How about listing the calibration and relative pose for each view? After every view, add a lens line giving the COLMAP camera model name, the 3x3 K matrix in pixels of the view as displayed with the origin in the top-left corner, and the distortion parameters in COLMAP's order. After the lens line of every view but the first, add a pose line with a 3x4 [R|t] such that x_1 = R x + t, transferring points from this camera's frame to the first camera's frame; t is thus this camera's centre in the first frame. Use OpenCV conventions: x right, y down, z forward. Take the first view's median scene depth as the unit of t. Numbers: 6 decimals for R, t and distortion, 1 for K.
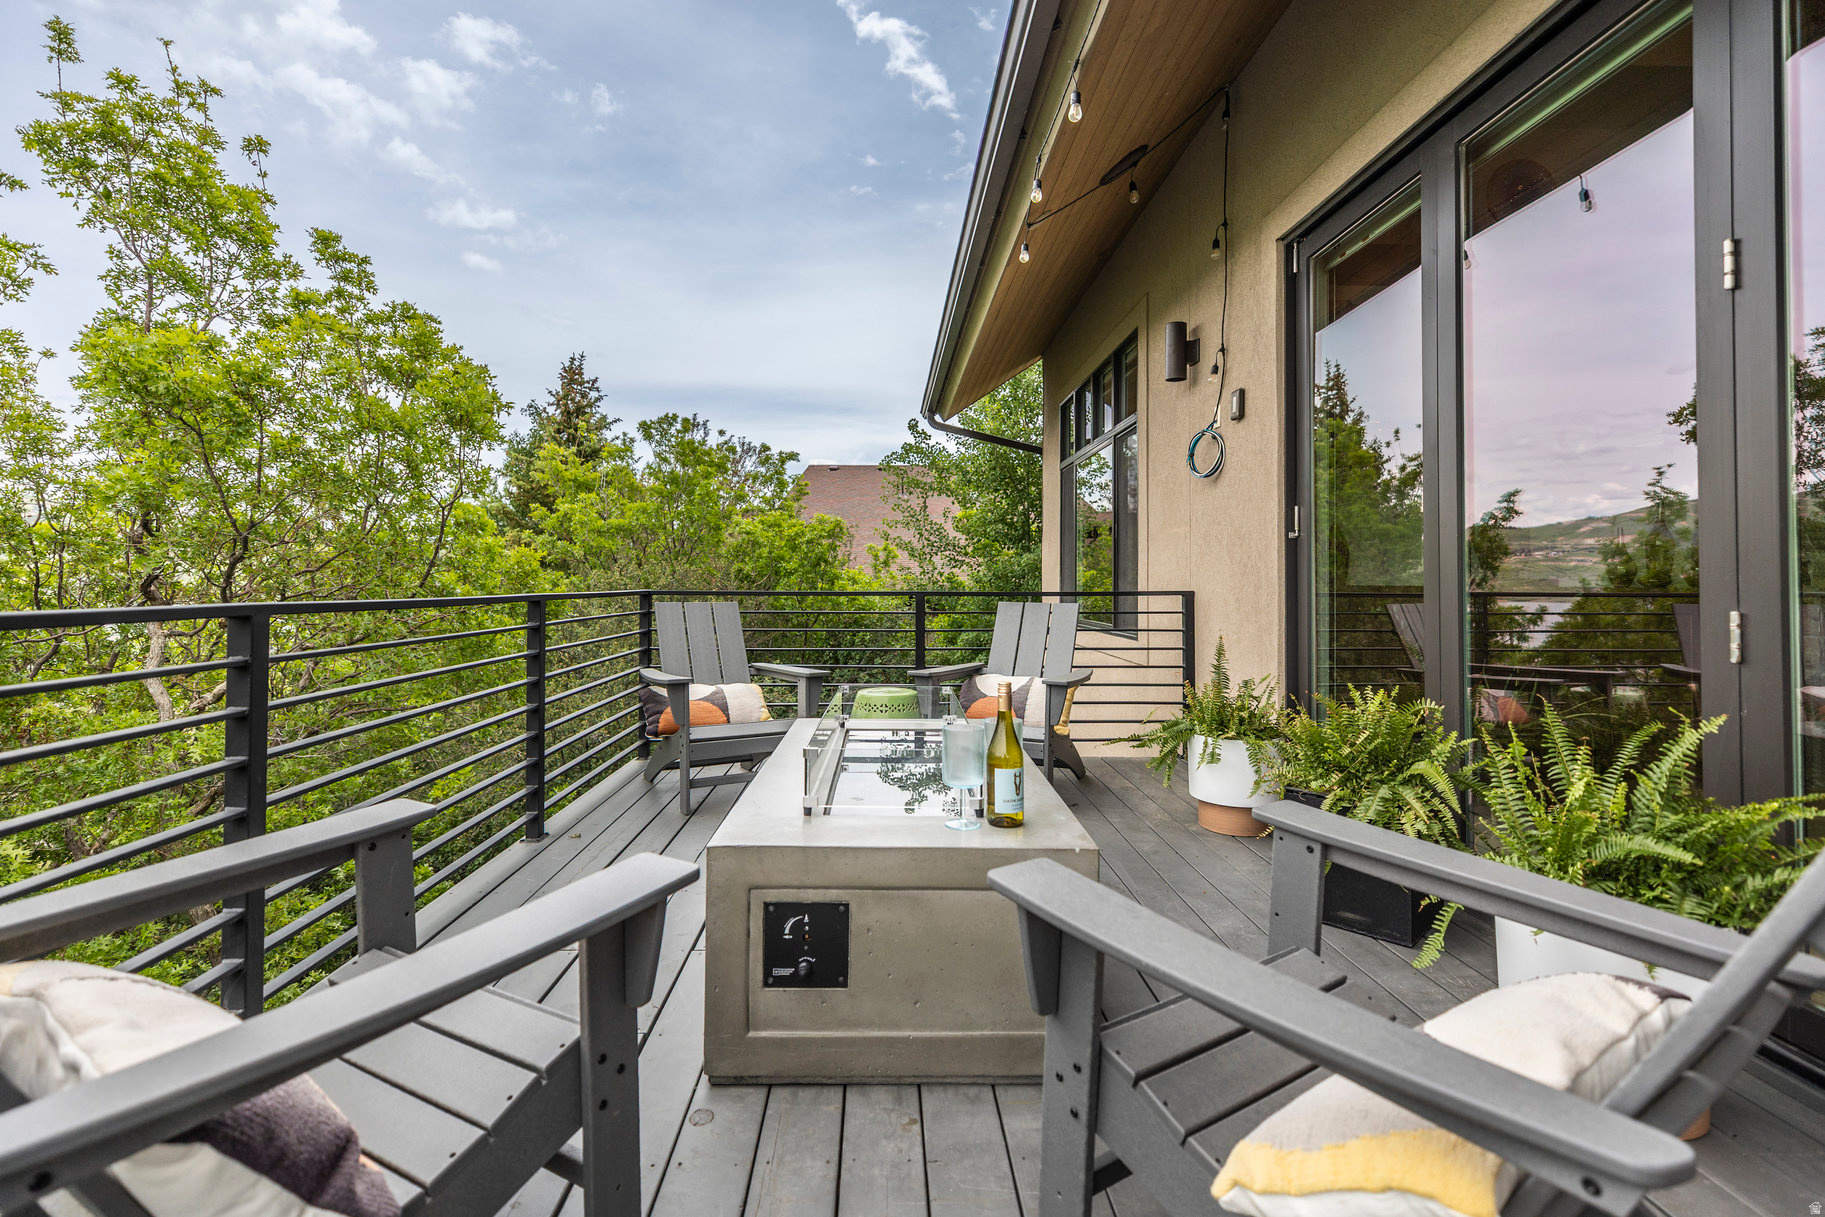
lens RADIAL K [[816.9, 0, 896.9], [0, 816.9, 560.5], [0, 0, 1]] dist [0.000262, 0.000845]
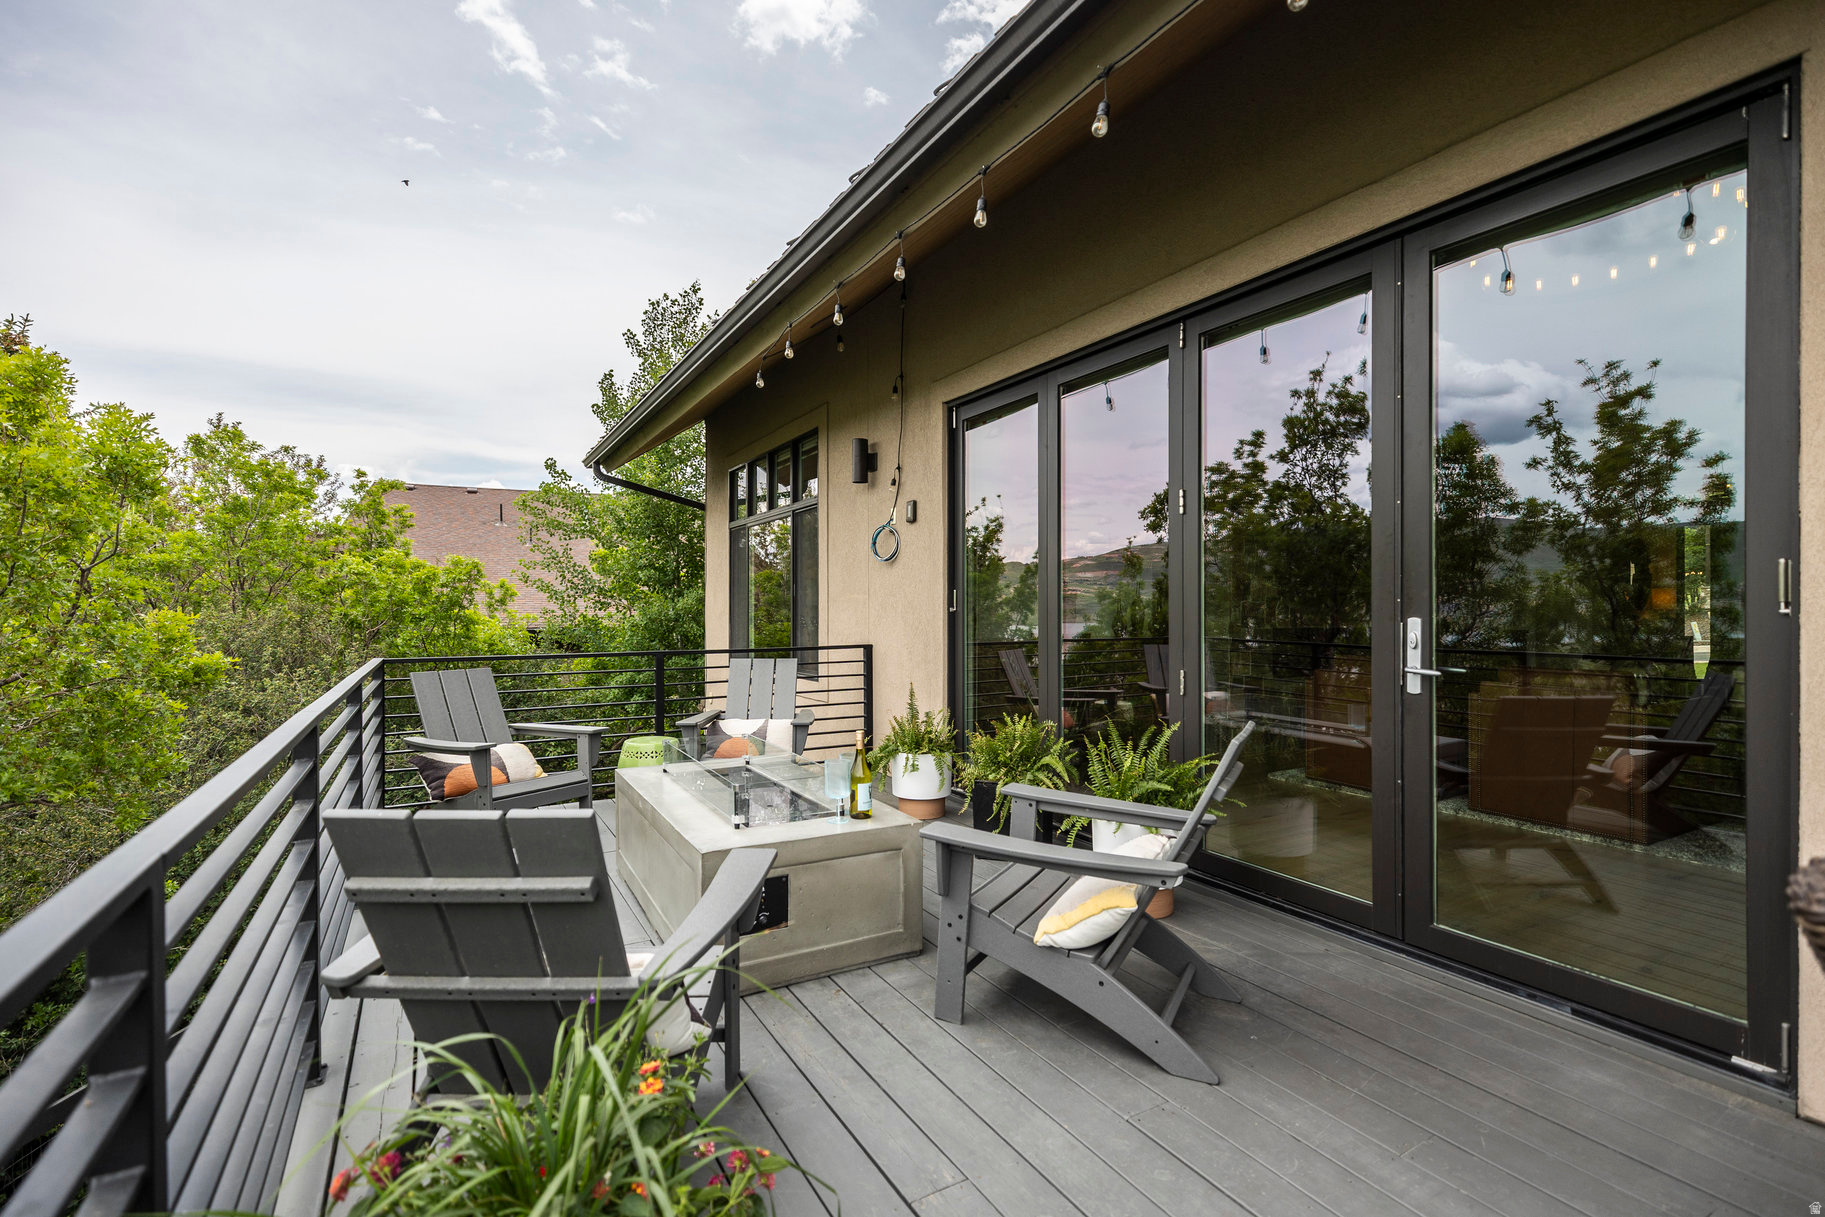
lens RADIAL K [[828.3, 0, 891.5], [0, 828.3, 604.0], [0, 0, 1]] dist [0.002608, 0.000065]
pose [[0.885175, -0.006663, 0.465210, -0.259860], [-0.003246, 0.999785, 0.020496, -0.062728], [-0.465246, -0.019653, 0.884963, -0.220587]]
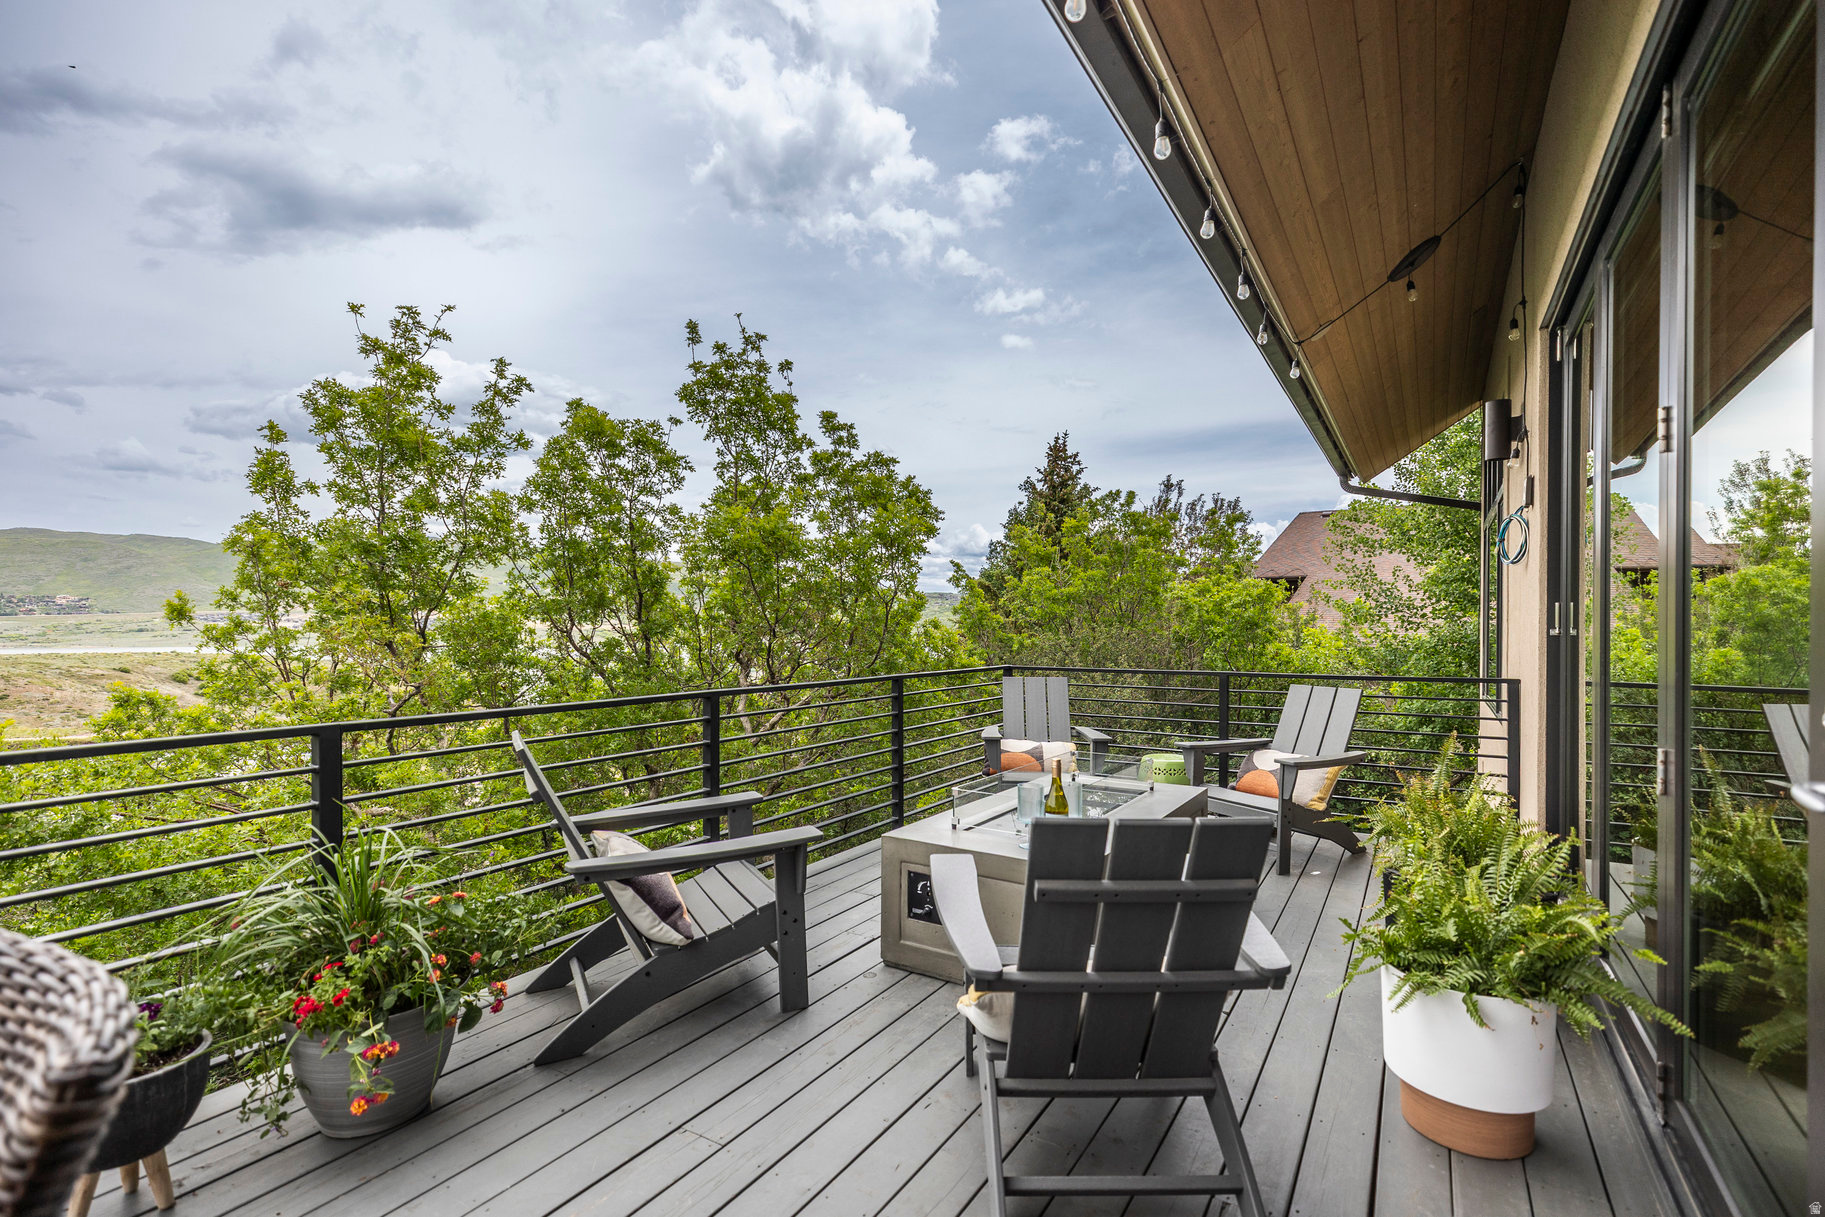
lens RADIAL K [[813.2, 0, 947.9], [0, 813.2, 625.0], [0, 0, 1]] dist [-0.001491, -0.000719]
pose [[0.851130, -0.002823, -0.524947, 0.331233], [0.013237, 0.999783, 0.016086, -0.057160], [0.524788, -0.020641, 0.850983, -0.178675]]
